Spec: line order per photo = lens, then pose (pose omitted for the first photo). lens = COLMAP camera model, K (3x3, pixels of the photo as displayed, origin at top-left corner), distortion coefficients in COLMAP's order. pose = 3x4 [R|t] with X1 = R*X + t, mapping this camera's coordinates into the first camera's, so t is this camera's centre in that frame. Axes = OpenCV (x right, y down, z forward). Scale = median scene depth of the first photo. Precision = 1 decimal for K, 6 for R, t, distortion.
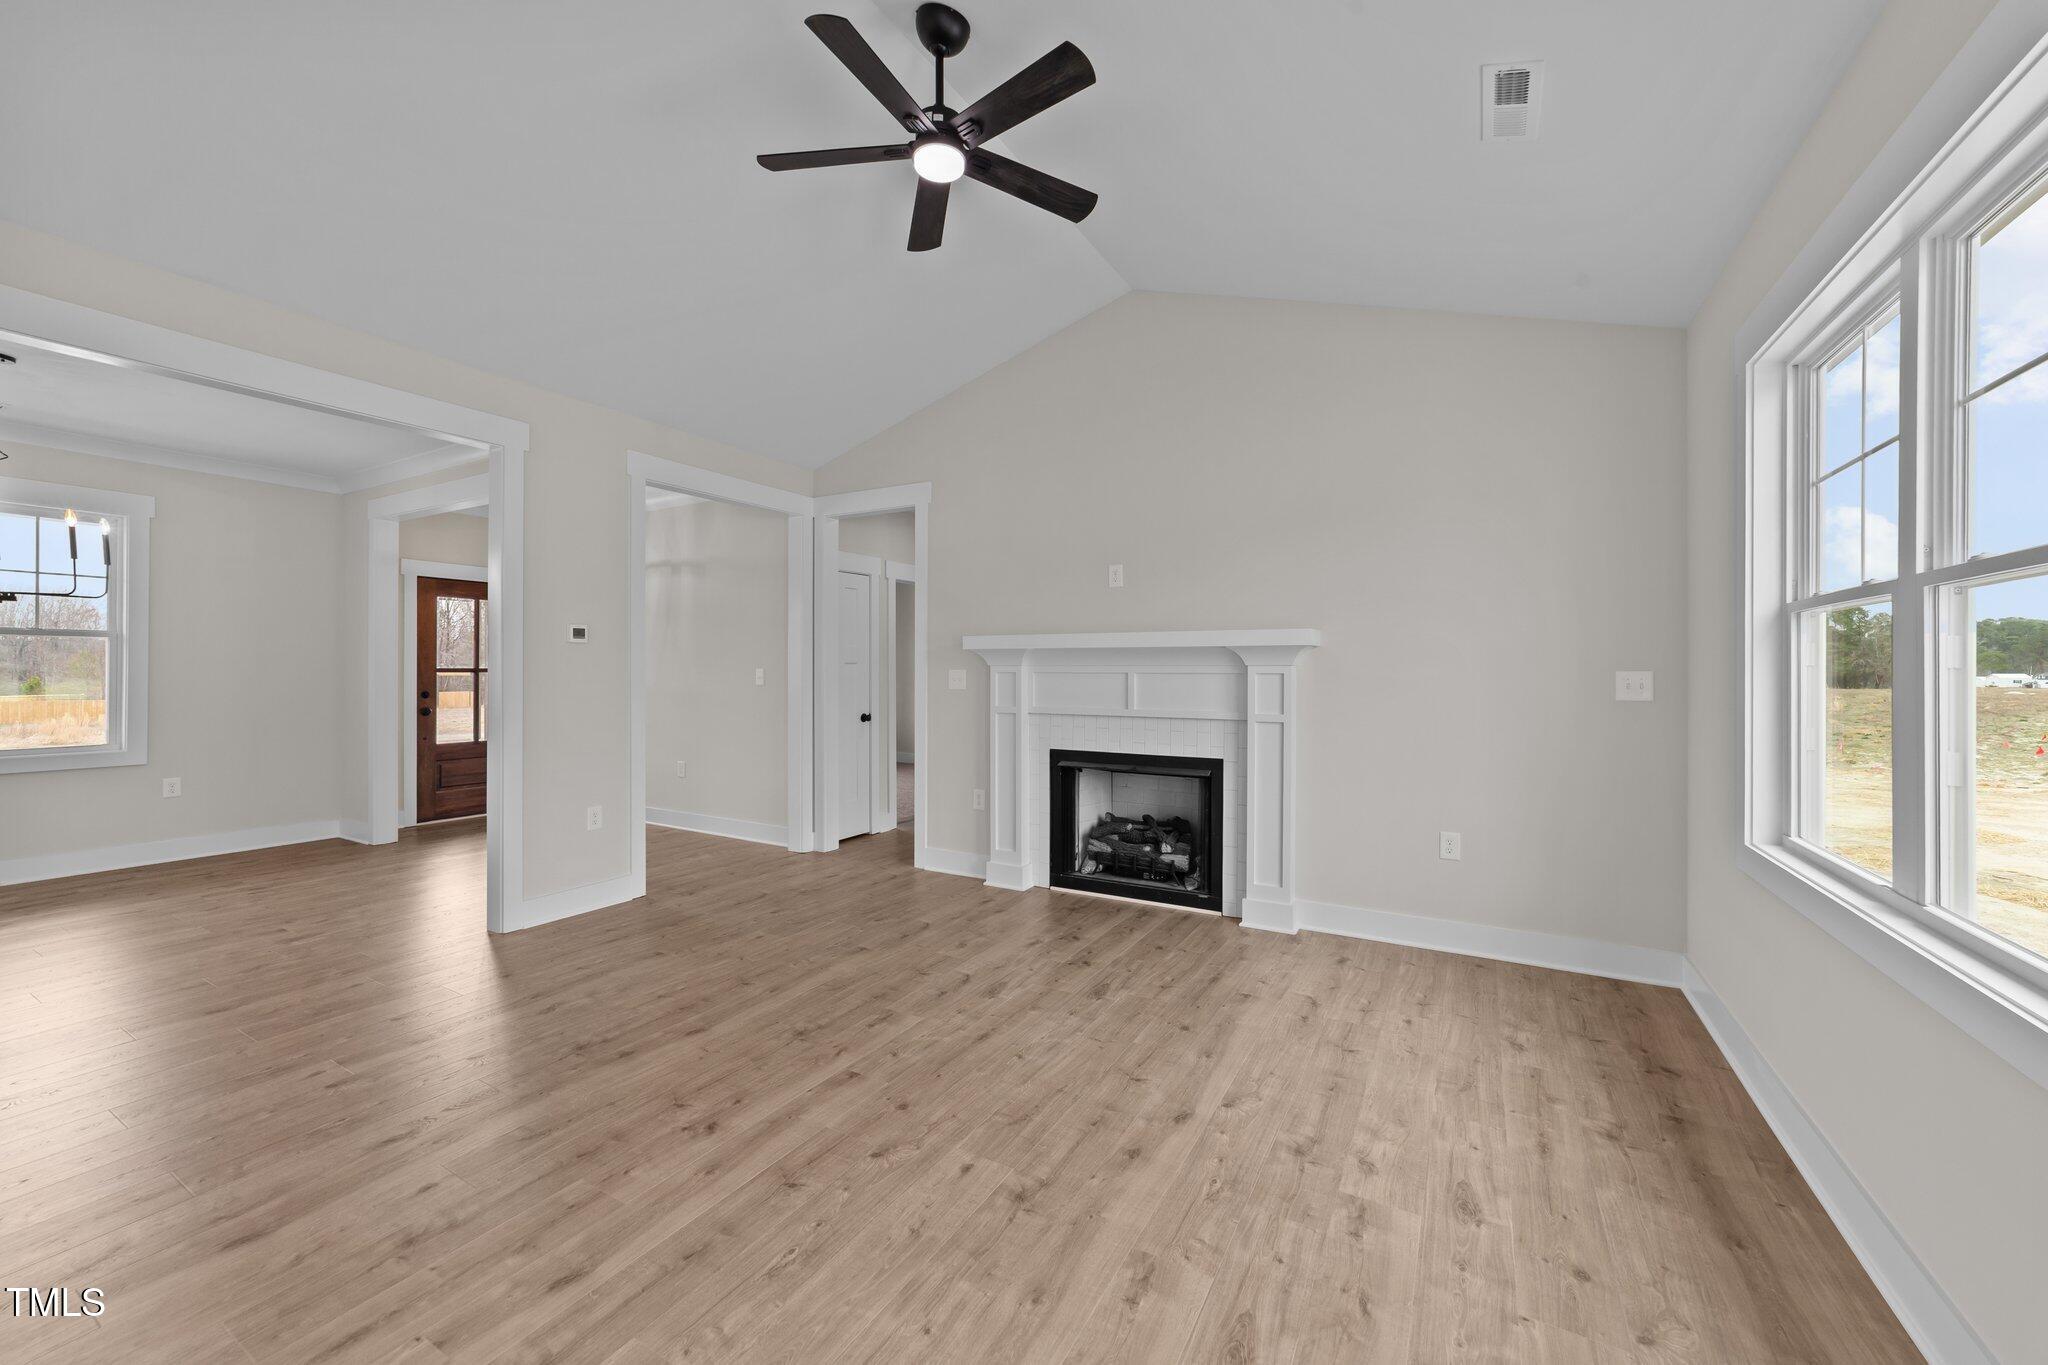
lens RADIAL K [[783.8, 0, 1028.8], [0, 783.8, 654.4], [0, 0, 1]] dist [-0.016360, 0.006883]
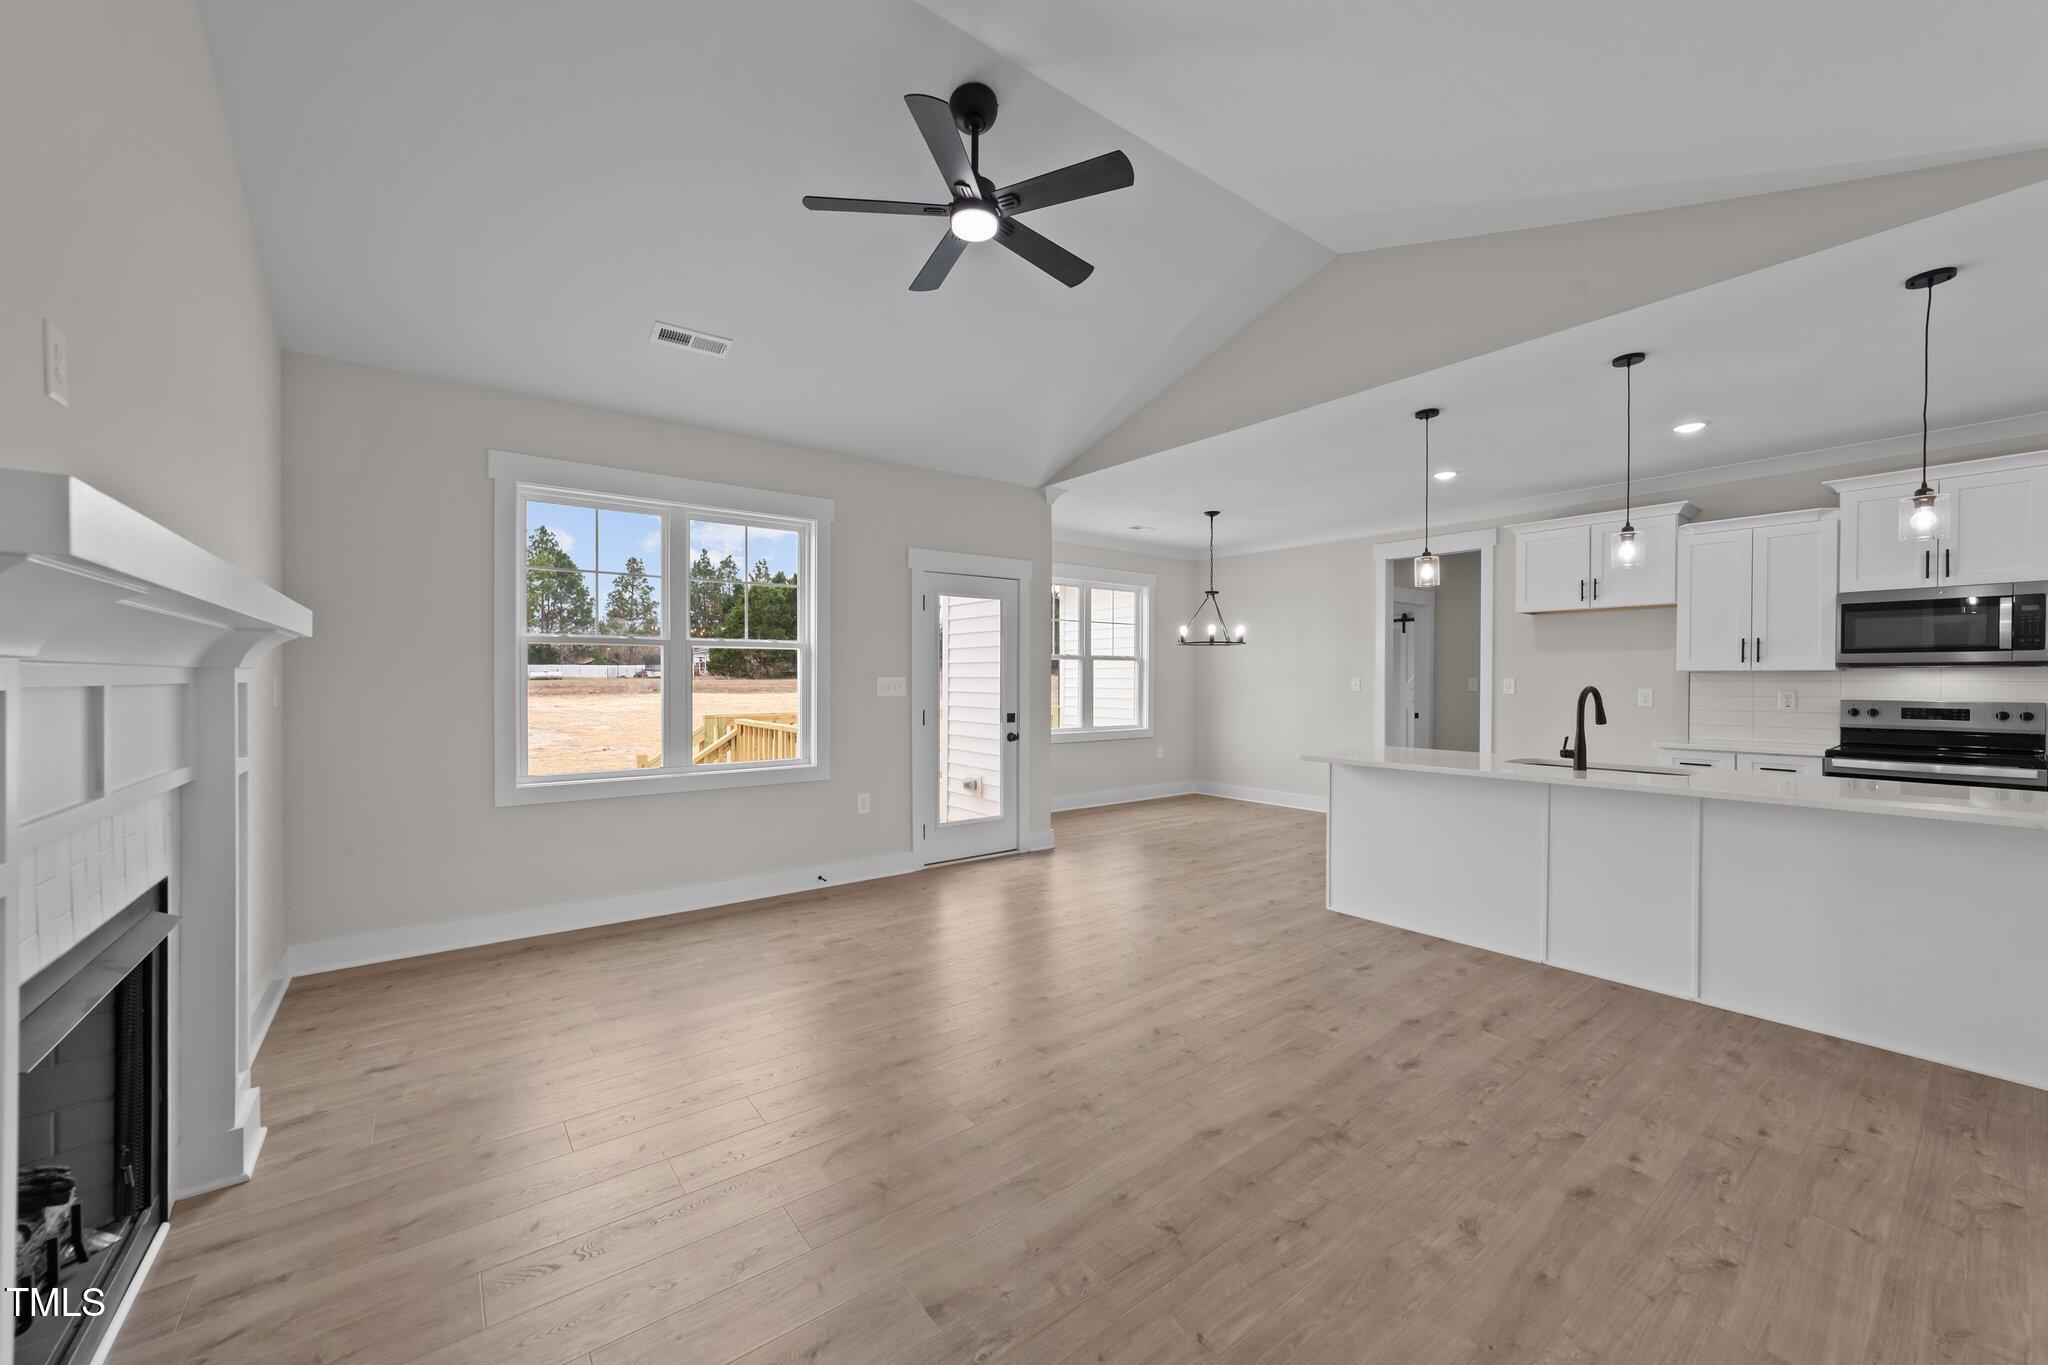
lens RADIAL K [[783.8, 0, 1024.2], [0, 783.8, 683.8], [0, 0, 1]] dist [-0.016360, 0.006883]
pose [[-0.922309, -0.007019, 0.386389, -0.537272], [-0.012422, 0.999857, -0.011489, 0.033523], [-0.386253, -0.015396, -0.922264, 1.756603]]
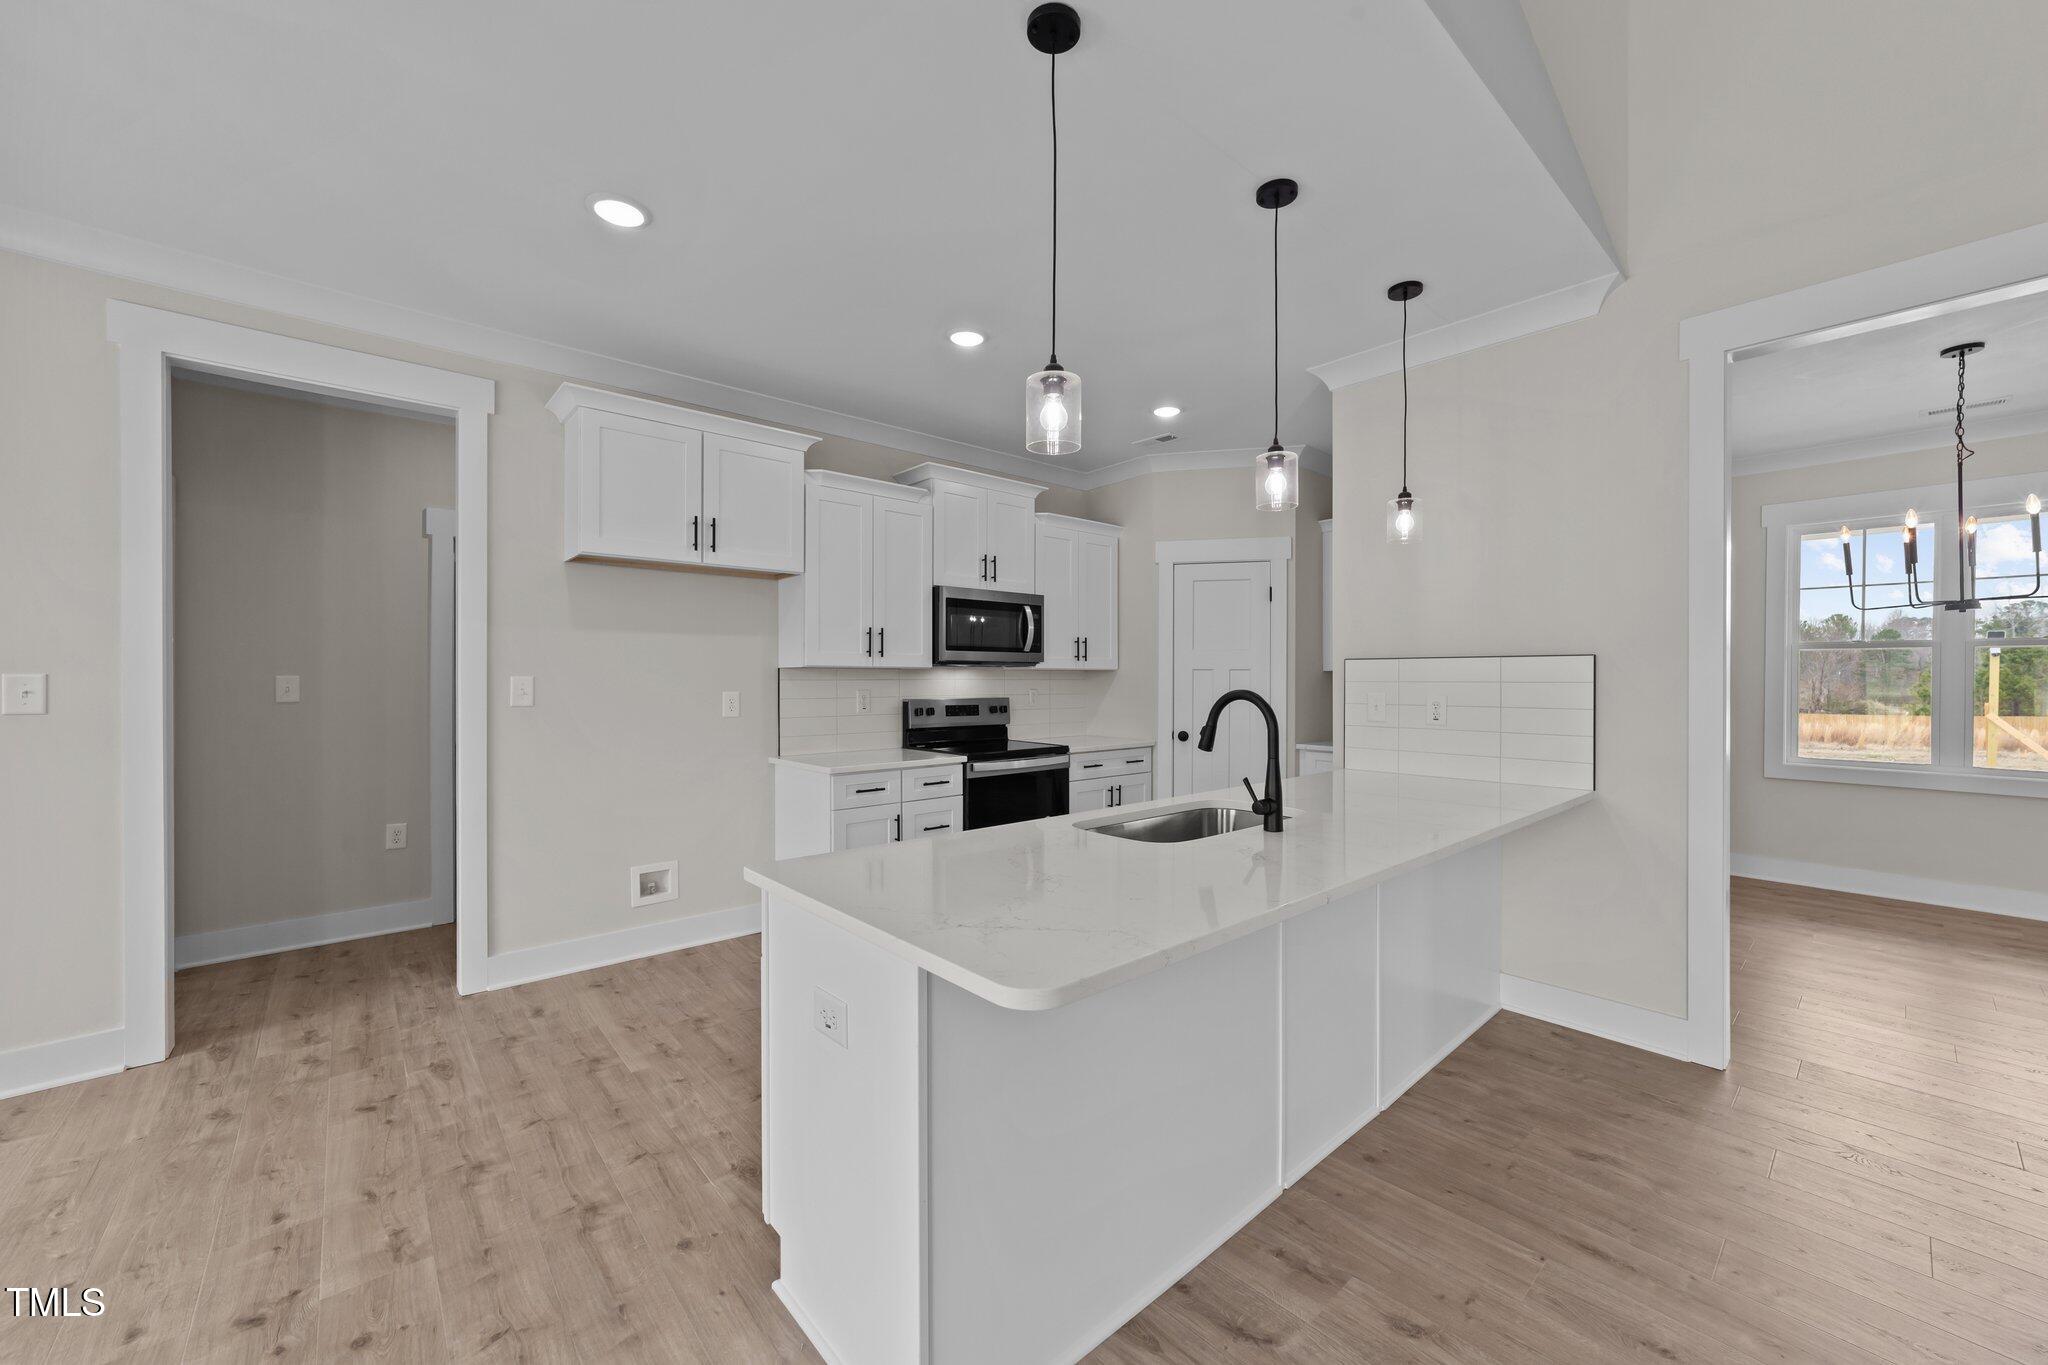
lens RADIAL K [[783.8, 0, 1034.1], [0, 783.8, 683.4], [0, 0, 1]] dist [-0.016360, 0.006883]
pose [[-0.318746, 0.001635, -0.947839, -0.104289], [0.016304, 0.999860, -0.003758, 0.005017], [0.947700, -0.016652, -0.318728, 0.314896]]
